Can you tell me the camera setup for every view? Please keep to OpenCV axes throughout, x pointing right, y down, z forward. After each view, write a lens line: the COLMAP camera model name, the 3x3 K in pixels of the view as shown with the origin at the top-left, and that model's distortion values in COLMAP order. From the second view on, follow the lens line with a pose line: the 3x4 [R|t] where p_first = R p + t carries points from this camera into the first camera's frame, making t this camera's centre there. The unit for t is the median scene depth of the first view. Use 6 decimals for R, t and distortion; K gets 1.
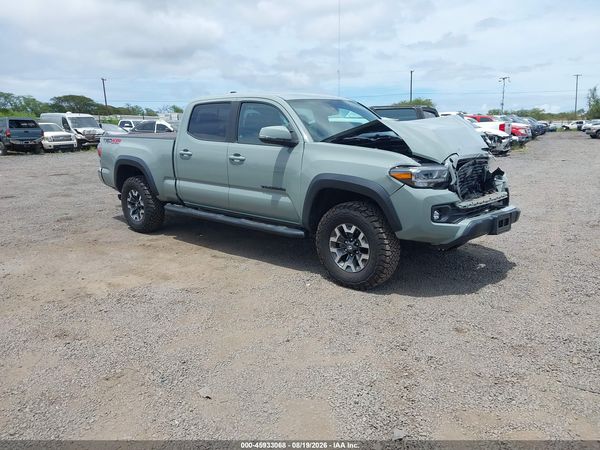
lens RADIAL K [[469.1, 0, 301.7], [0, 469.1, 228.7], [0, 0, 1]] dist [0.044582, -0.058797]
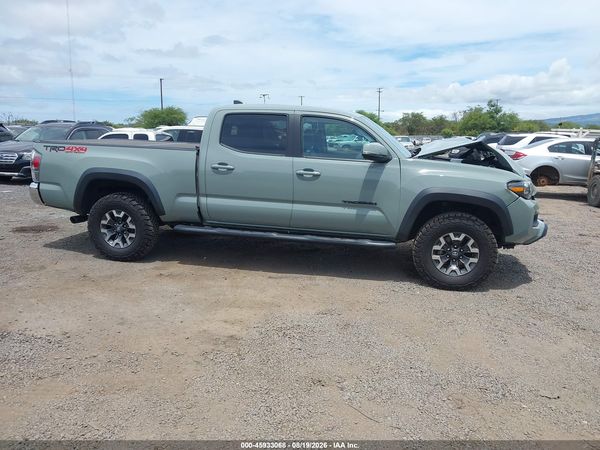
lens RADIAL K [[465.4, 0, 300.0], [0, 465.4, 225.0], [0, 0, 1]] dist [0.089624, -0.126203]
pose [[0.863062, -0.058245, 0.501728, -0.606048], [0.069684, 0.997561, -0.004063, -0.038294], [-0.500268, 0.038469, 0.865016, 0.169862]]
